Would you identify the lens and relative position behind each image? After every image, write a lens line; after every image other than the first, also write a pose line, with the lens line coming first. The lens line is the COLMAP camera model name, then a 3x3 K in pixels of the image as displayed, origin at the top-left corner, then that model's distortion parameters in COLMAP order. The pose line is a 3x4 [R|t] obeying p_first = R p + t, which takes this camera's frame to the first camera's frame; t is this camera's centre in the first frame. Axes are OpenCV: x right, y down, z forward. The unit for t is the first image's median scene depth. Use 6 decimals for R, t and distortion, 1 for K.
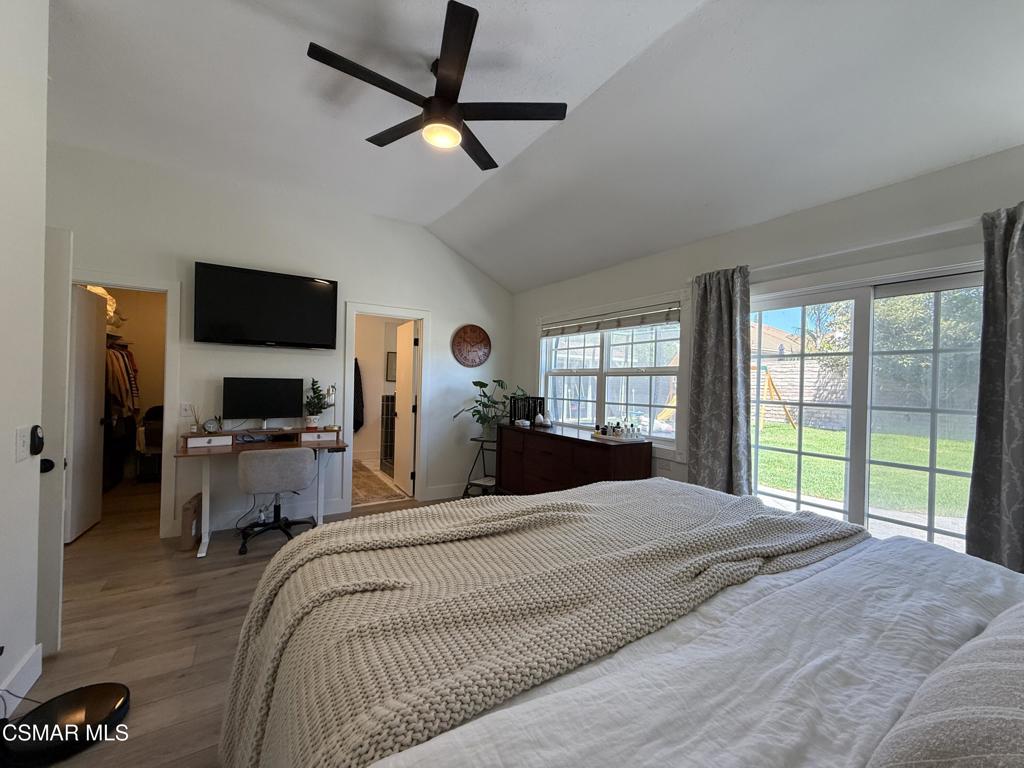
lens RADIAL K [[411.1, 0, 512.0], [0, 411.1, 384.0], [0, 0, 1]] dist [-0.002748, -0.000288]
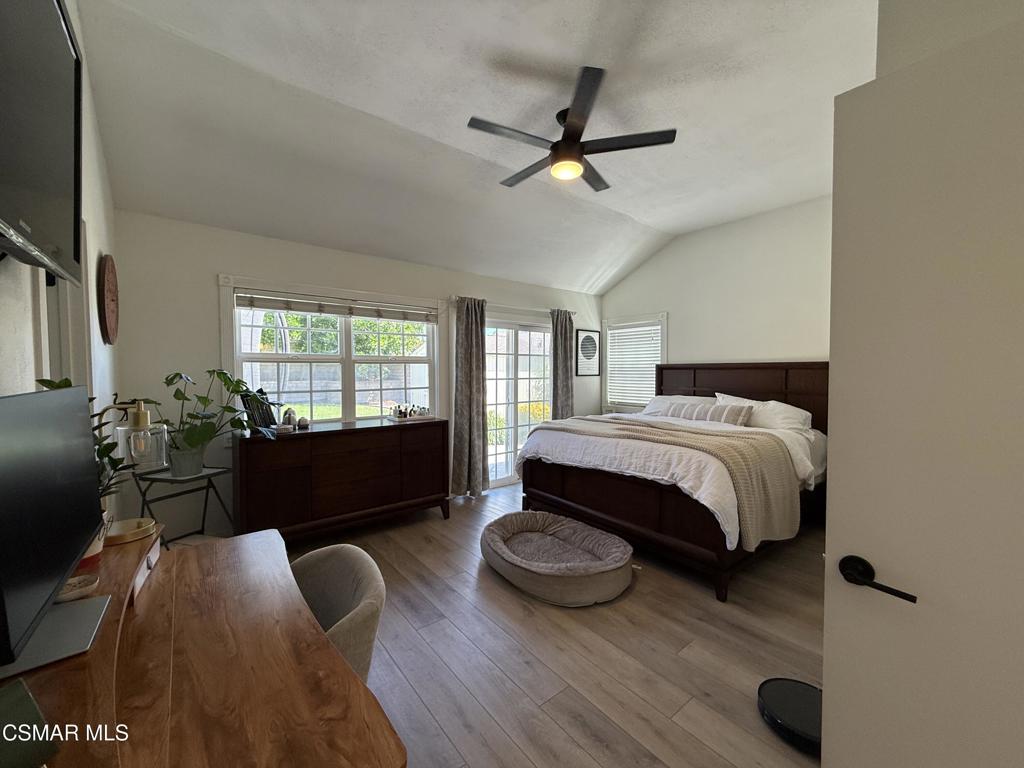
lens RADIAL K [[411.1, 0, 512.0], [0, 411.1, 384.0], [0, 0, 1]] dist [-0.002748, -0.000288]
pose [[-0.119218, -0.052079, 0.991501, -0.937086], [0.006827, 0.998557, 0.053270, -0.023541], [-0.992845, 0.013120, -0.118691, 0.881760]]
